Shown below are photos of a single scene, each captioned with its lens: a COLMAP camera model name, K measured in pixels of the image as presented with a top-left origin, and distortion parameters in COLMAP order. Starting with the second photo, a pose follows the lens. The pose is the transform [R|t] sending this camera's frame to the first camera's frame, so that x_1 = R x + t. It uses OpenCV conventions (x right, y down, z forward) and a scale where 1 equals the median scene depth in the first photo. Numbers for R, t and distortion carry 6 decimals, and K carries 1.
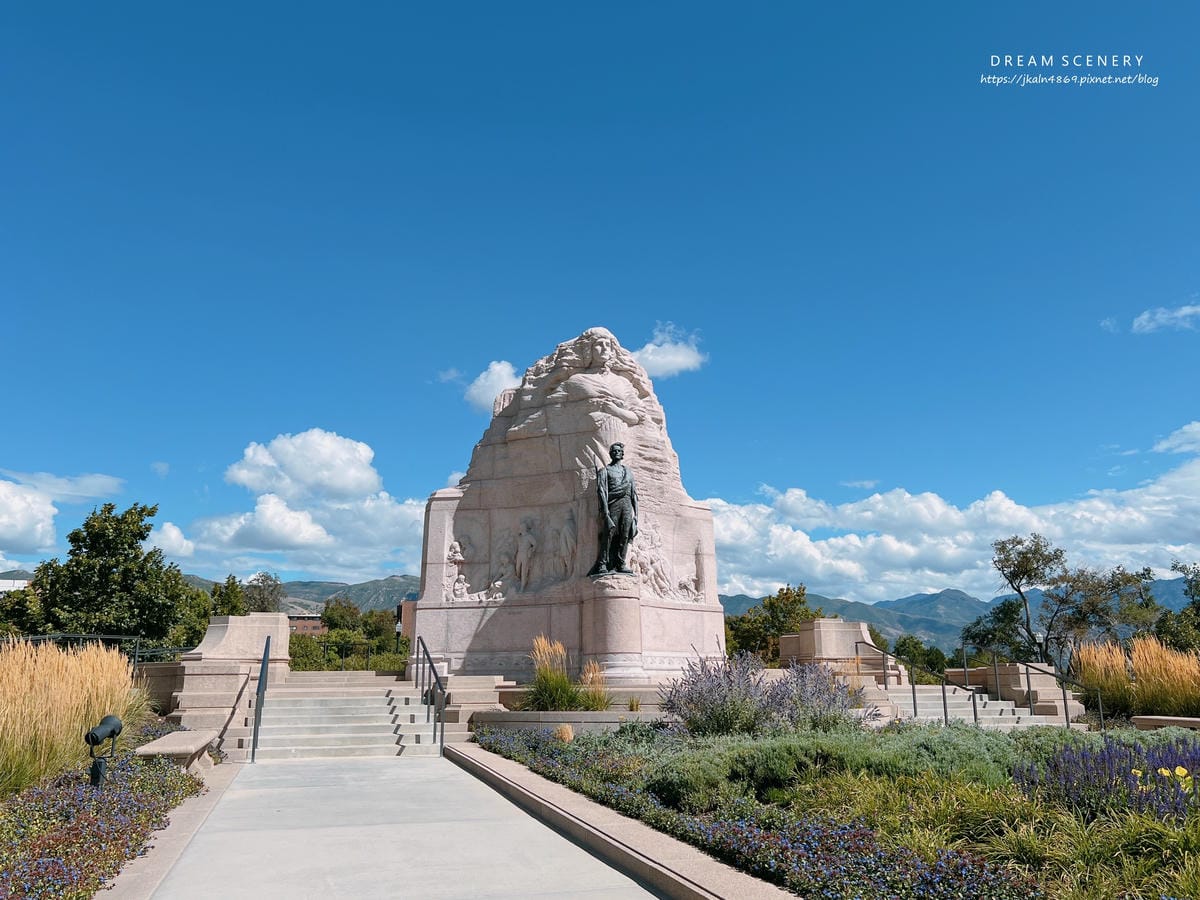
lens RADIAL K [[927.8, 0, 602.7], [0, 927.8, 438.3], [0, 0, 1]] dist [0.030255, -0.001160]
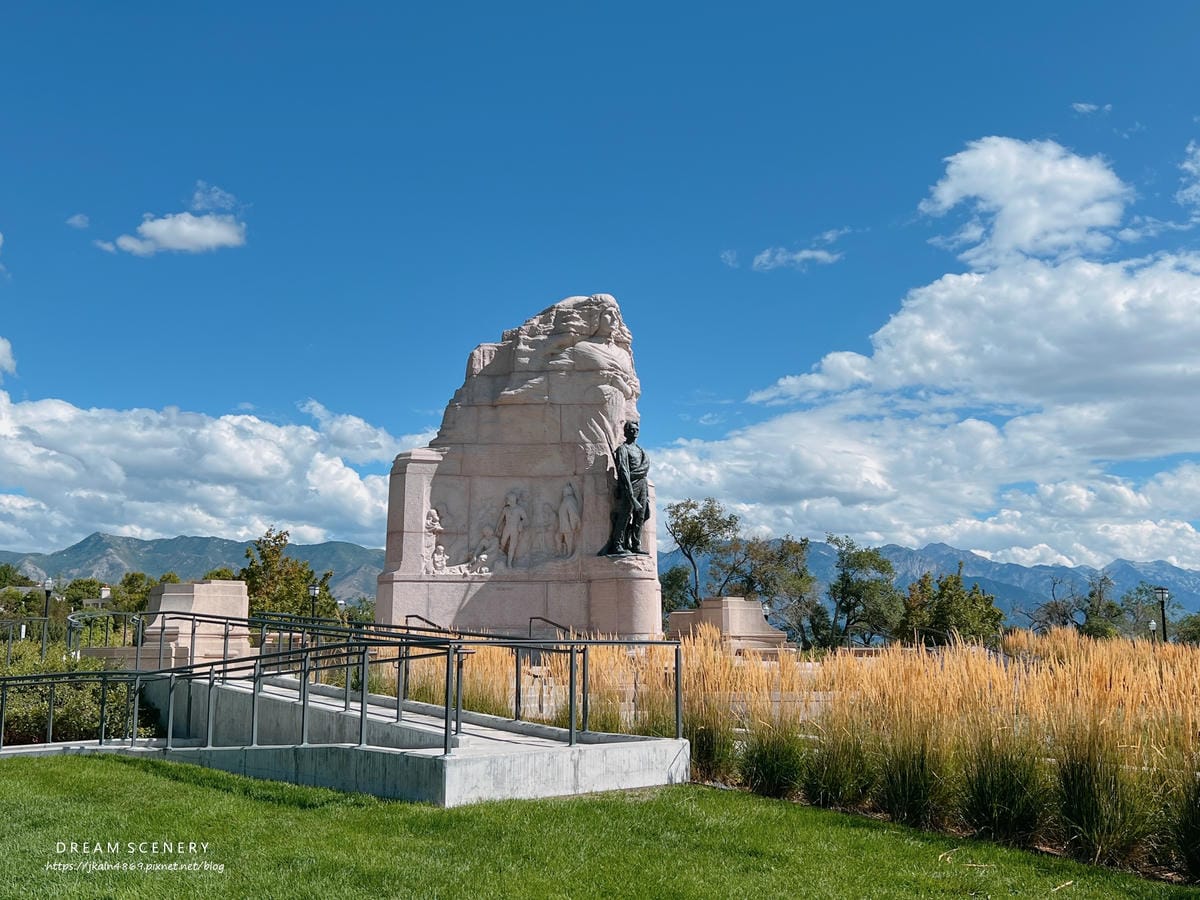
lens RADIAL K [[1188.4, 0, 597.9], [0, 1188.4, 456.5], [0, 0, 1]] dist [0.006324, 0.000000]
pose [[0.914663, 0.068051, 0.398448, -0.486305], [-0.104403, 0.992052, 0.070232, -0.039568], [-0.390502, -0.105838, 0.914498, -0.126219]]
